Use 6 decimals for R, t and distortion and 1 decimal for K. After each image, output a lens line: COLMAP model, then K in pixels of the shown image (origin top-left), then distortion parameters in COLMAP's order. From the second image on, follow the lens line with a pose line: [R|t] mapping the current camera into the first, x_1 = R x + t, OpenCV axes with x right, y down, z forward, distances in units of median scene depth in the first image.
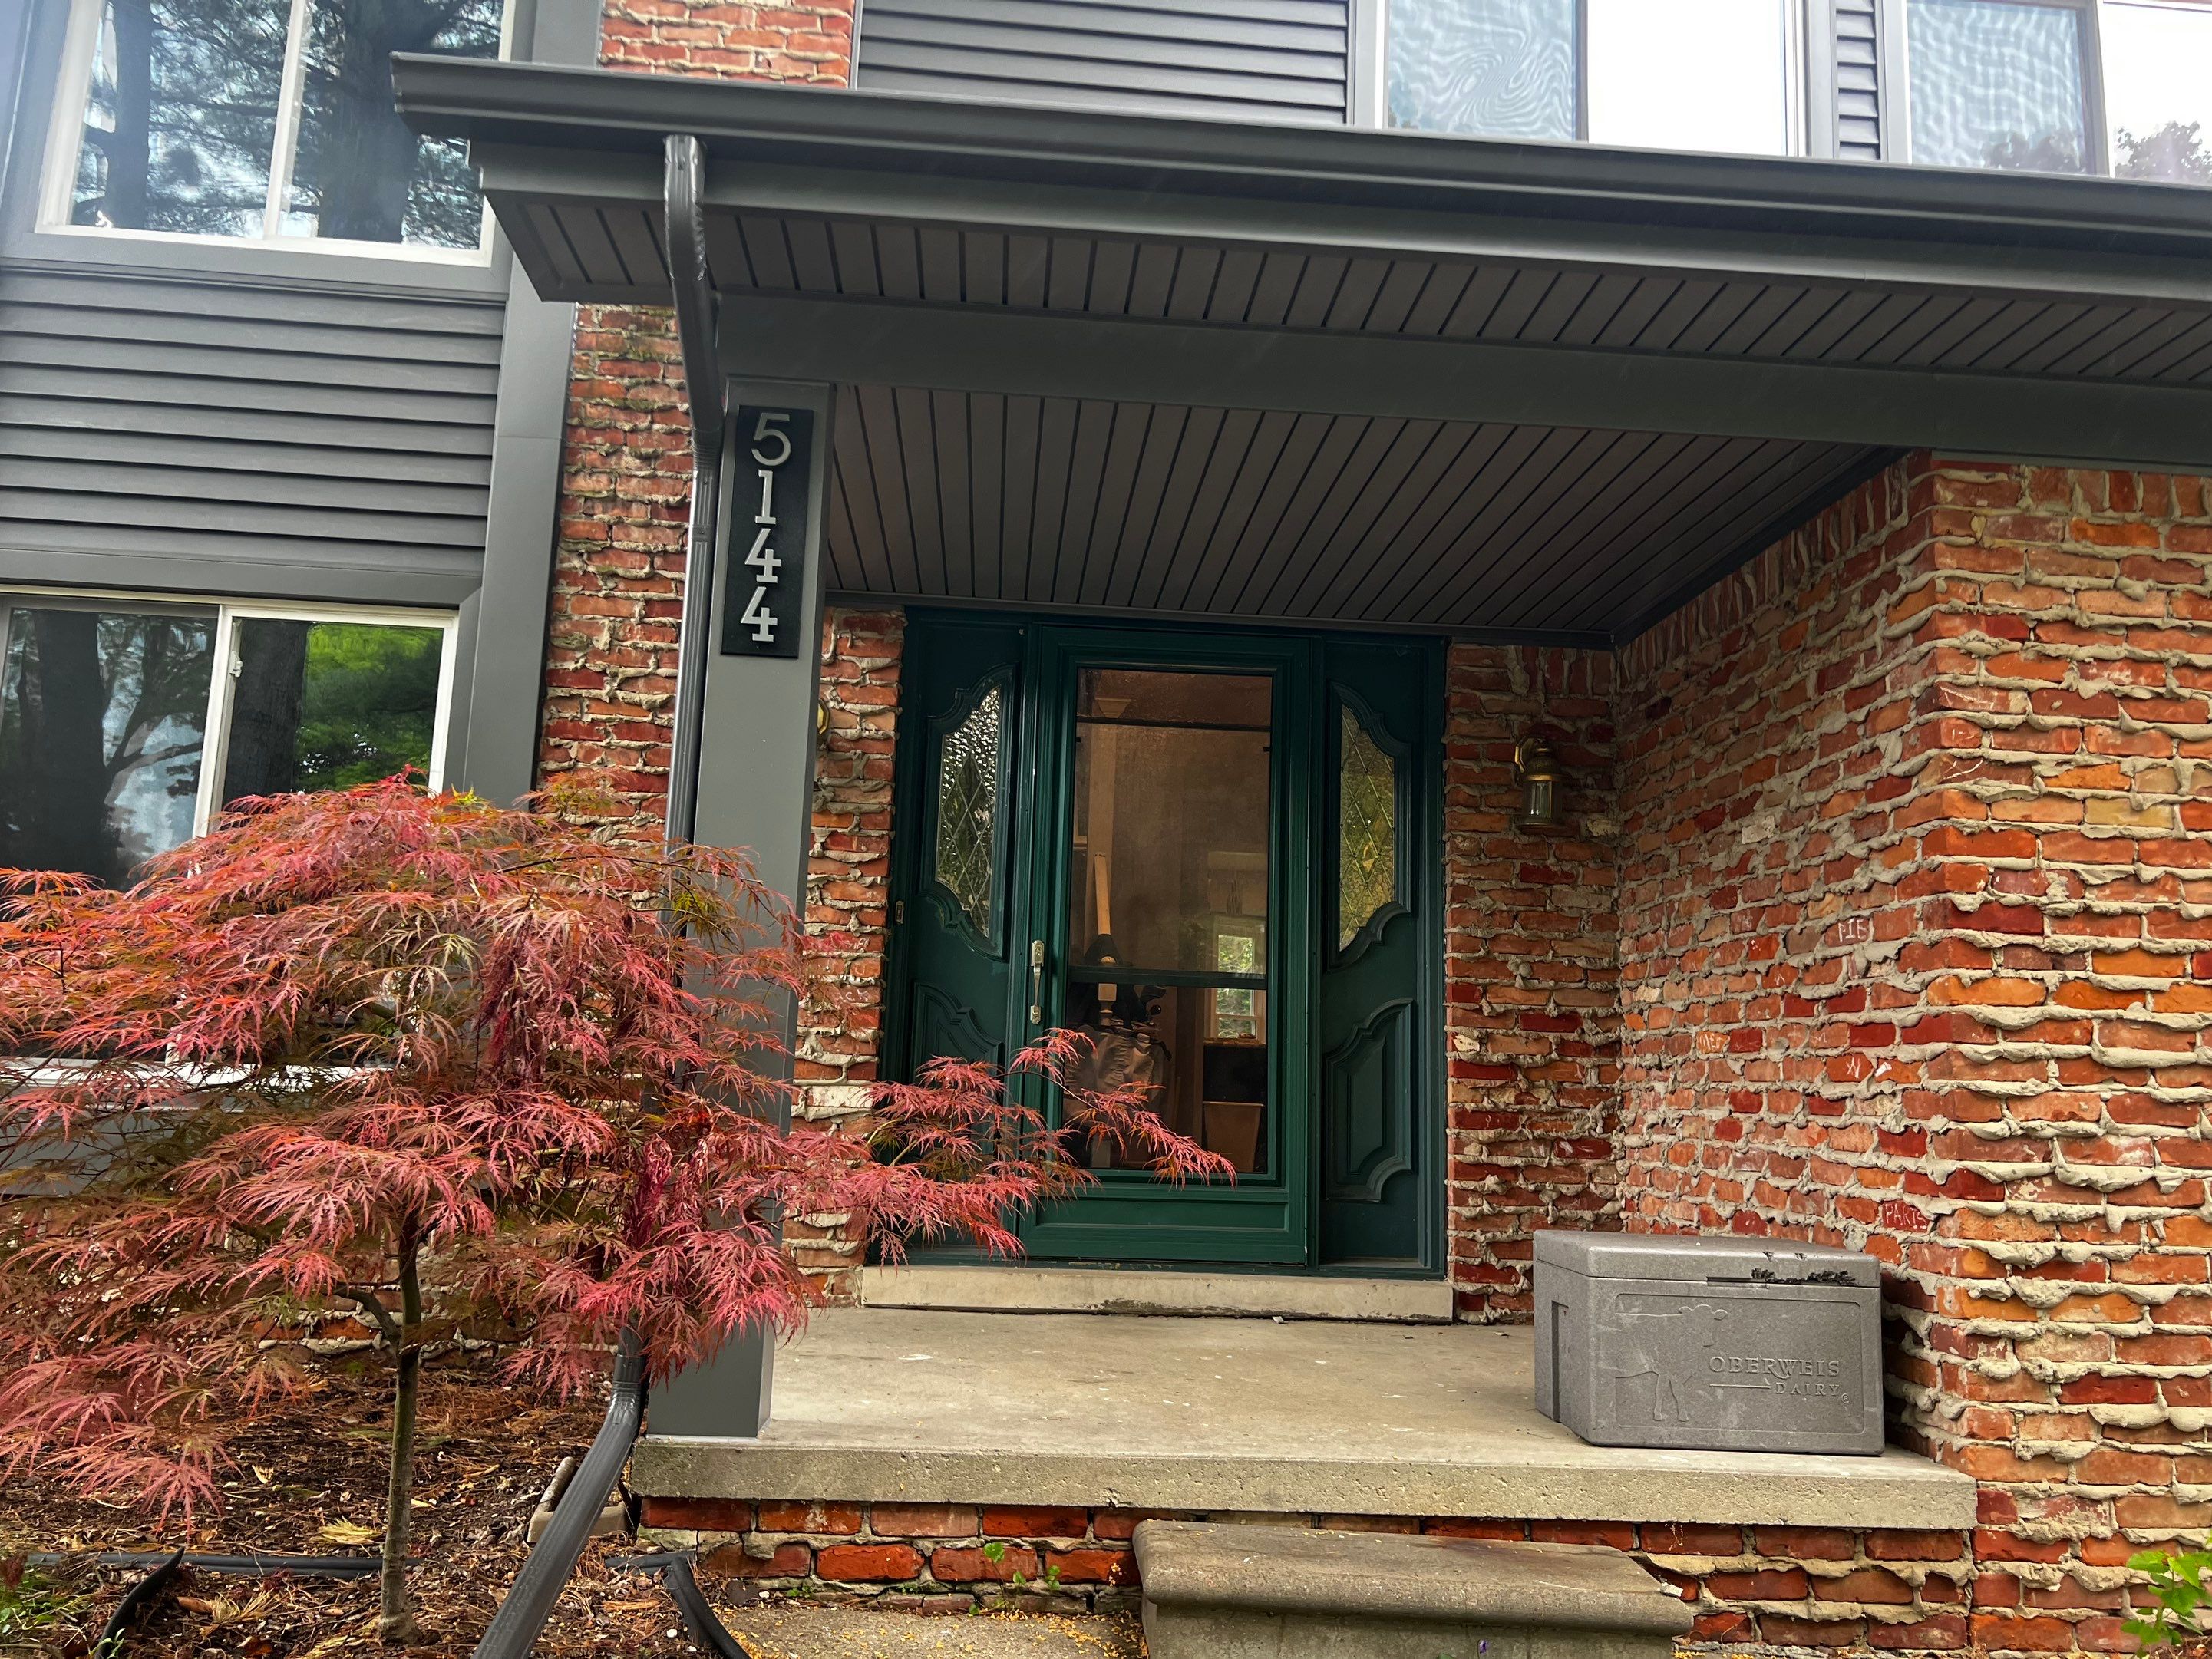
lens RADIAL K [[1651.4, 0, 1109.2], [0, 1651.4, 817.1], [0, 0, 1]] dist [0.041756, -0.038862]
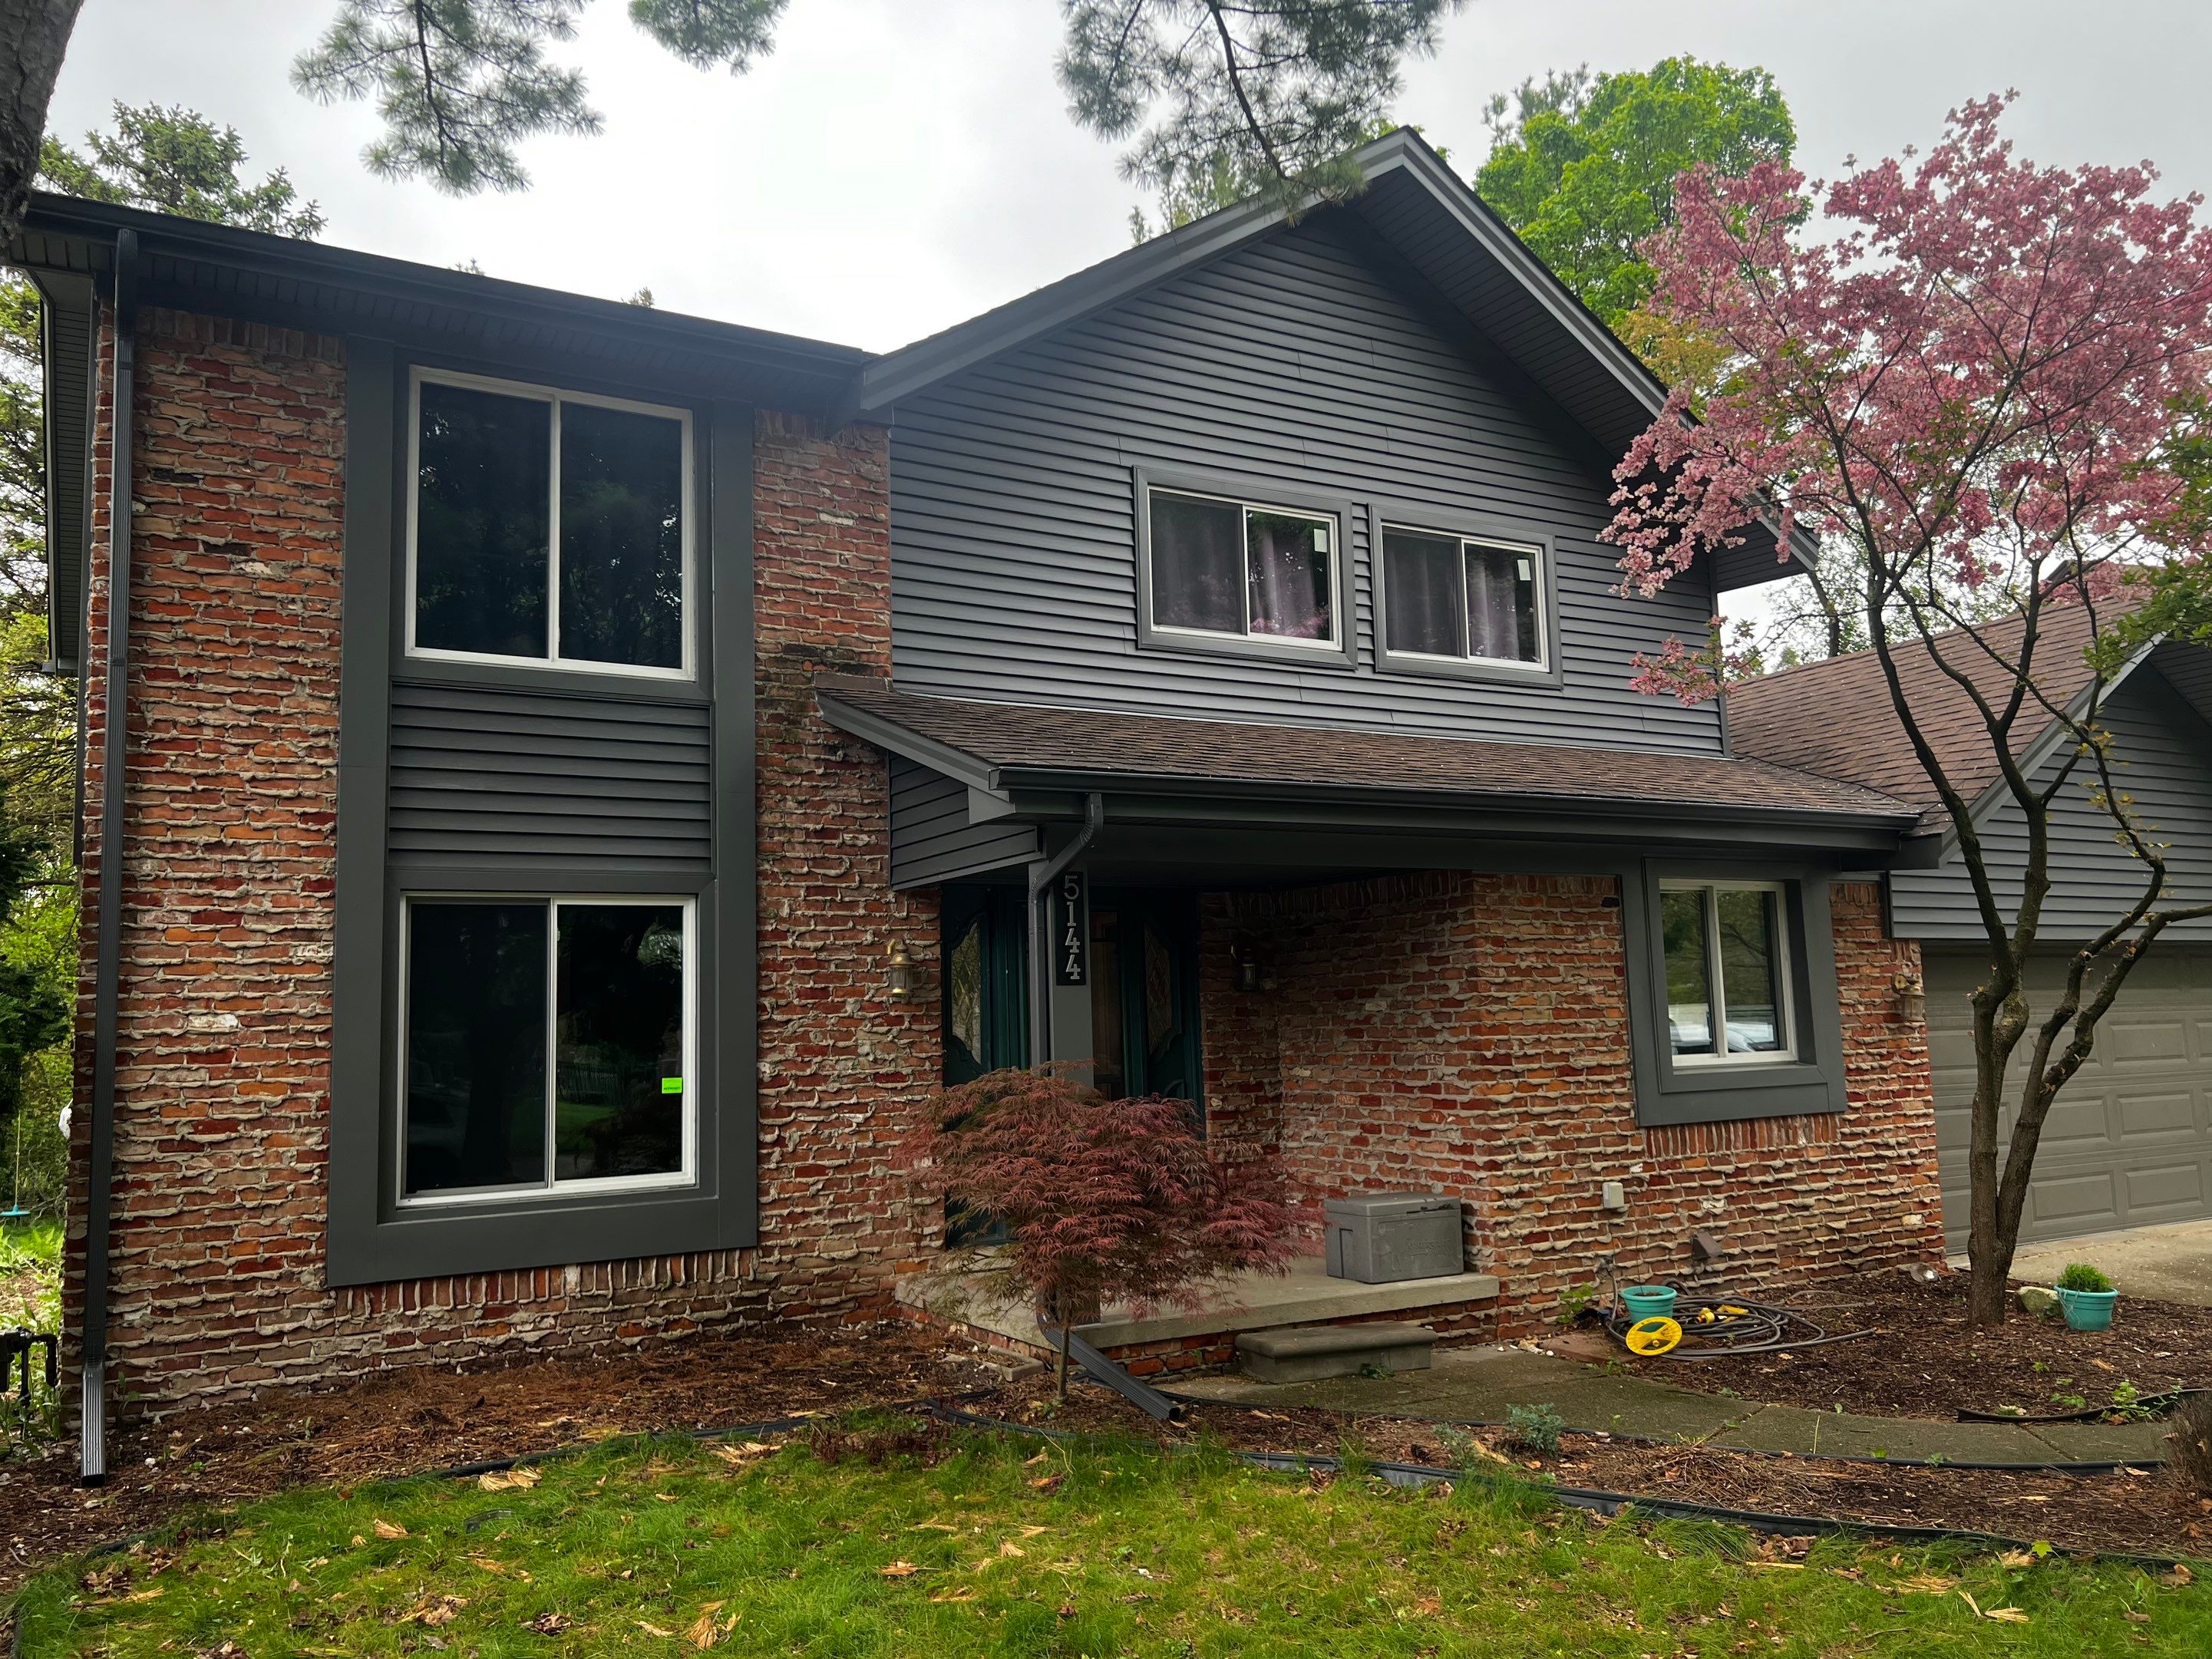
lens RADIAL K [[1651.4, 0, 1073.9], [0, 1651.4, 816.9], [0, 0, 1]] dist [0.138408, -0.315758]
pose [[0.903787, -0.009149, 0.427885, -1.120021], [-0.006019, 0.999401, 0.034082, -0.385972], [-0.427940, -0.033378, 0.903190, -0.998430]]
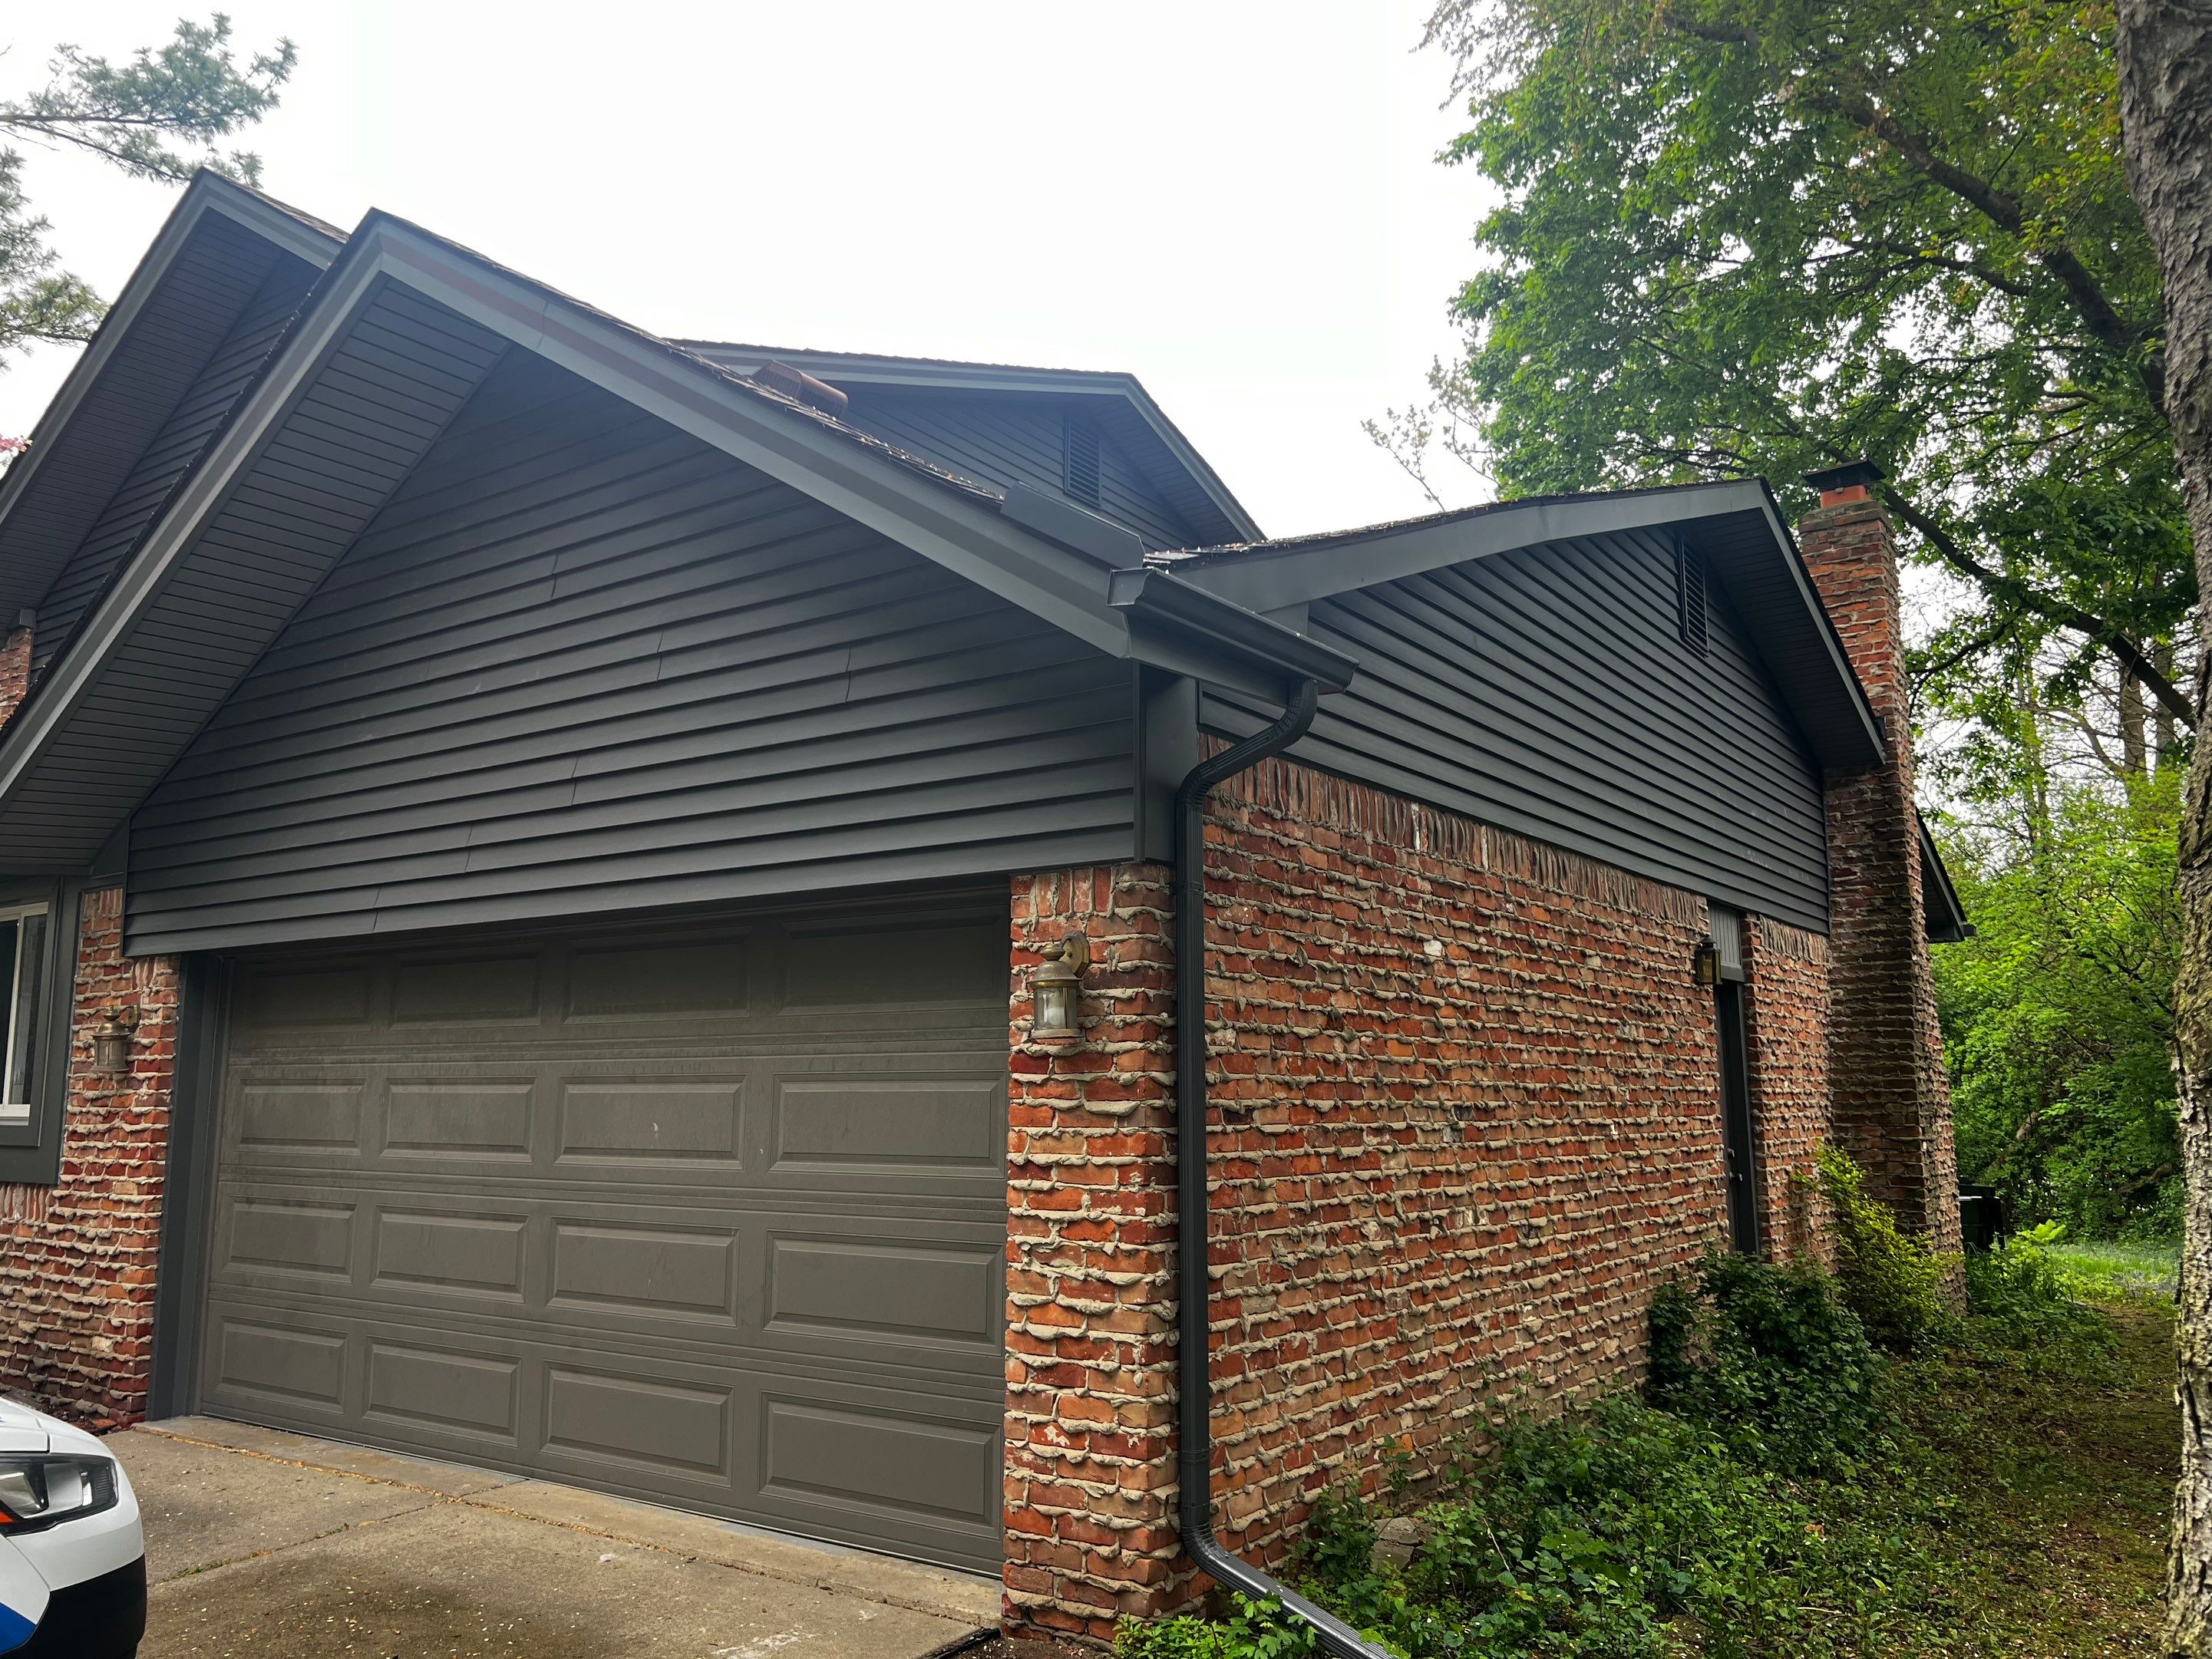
lens RADIAL K [[1669.2, 0, 1075.7], [0, 1669.2, 799.2], [0, 0, 1]] dist [0.076614, -0.107737]
pose [[0.774356, -0.150540, -0.614581, 3.815993], [0.137487, 0.988111, -0.068804, 0.039013], [0.617632, -0.031218, 0.785847, 0.083395]]
